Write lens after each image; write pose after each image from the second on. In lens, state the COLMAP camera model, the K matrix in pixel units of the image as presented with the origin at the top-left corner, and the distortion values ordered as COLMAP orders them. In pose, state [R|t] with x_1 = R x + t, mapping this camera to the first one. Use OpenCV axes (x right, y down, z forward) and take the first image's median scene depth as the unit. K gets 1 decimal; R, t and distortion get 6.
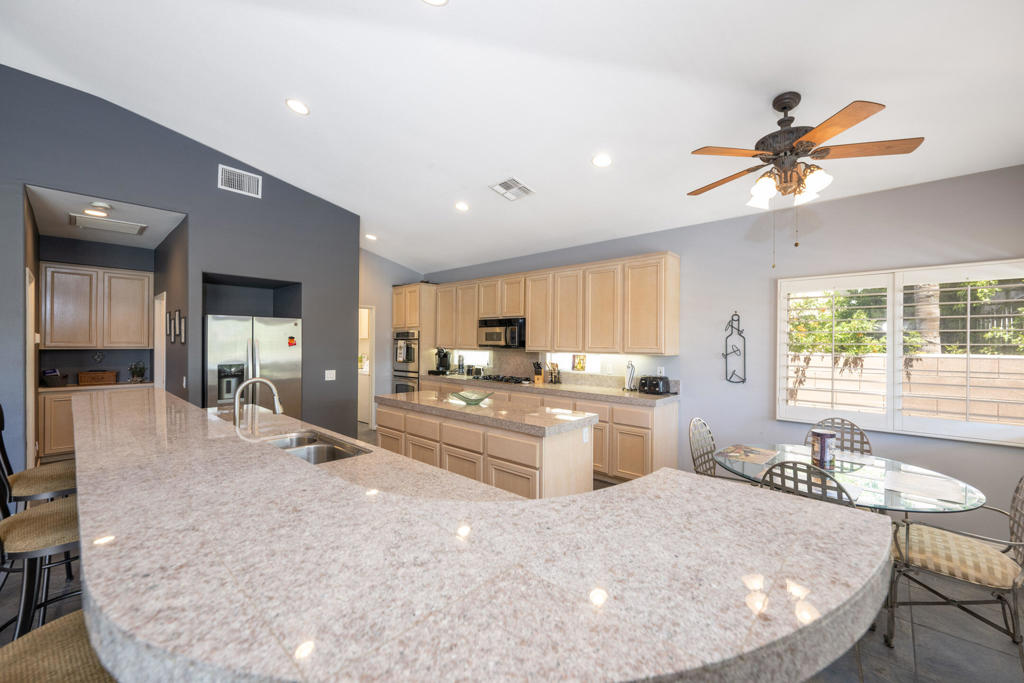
lens RADIAL K [[406.9, 0, 514.9], [0, 406.9, 342.5], [0, 0, 1]] dist [0.000045, -0.000320]
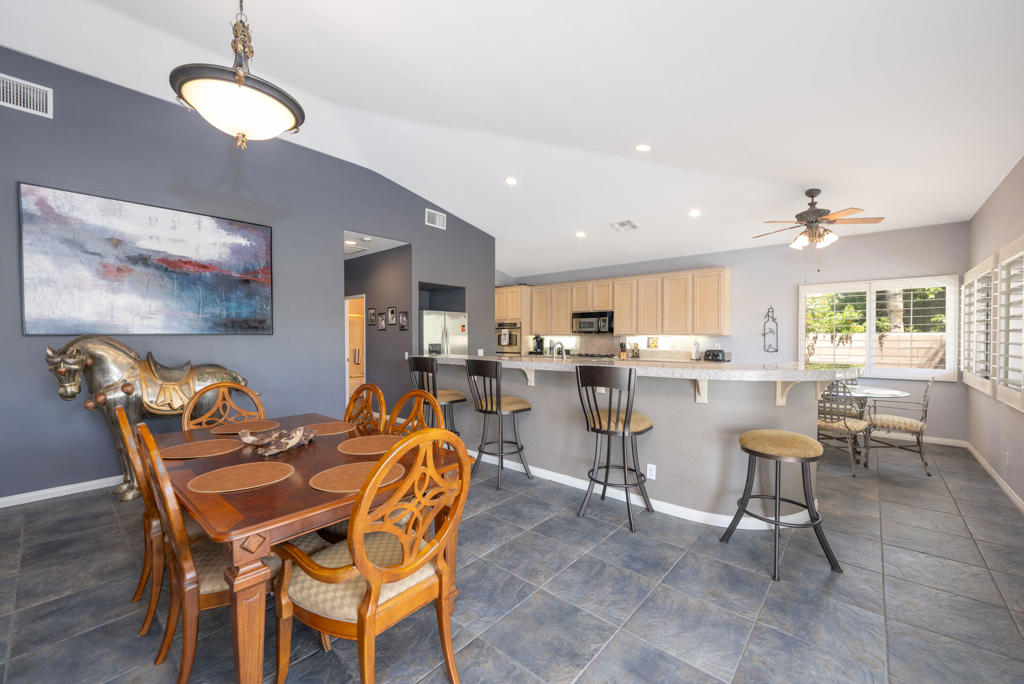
lens RADIAL K [[406.3, 0, 518.2], [0, 406.3, 340.7], [0, 0, 1]] dist [0.001296, 0.000068]
pose [[0.999600, -0.008096, 0.027111, -0.359367], [0.007781, 0.999901, 0.011695, 0.023311], [-0.027203, -0.011479, 0.999564, -0.404421]]
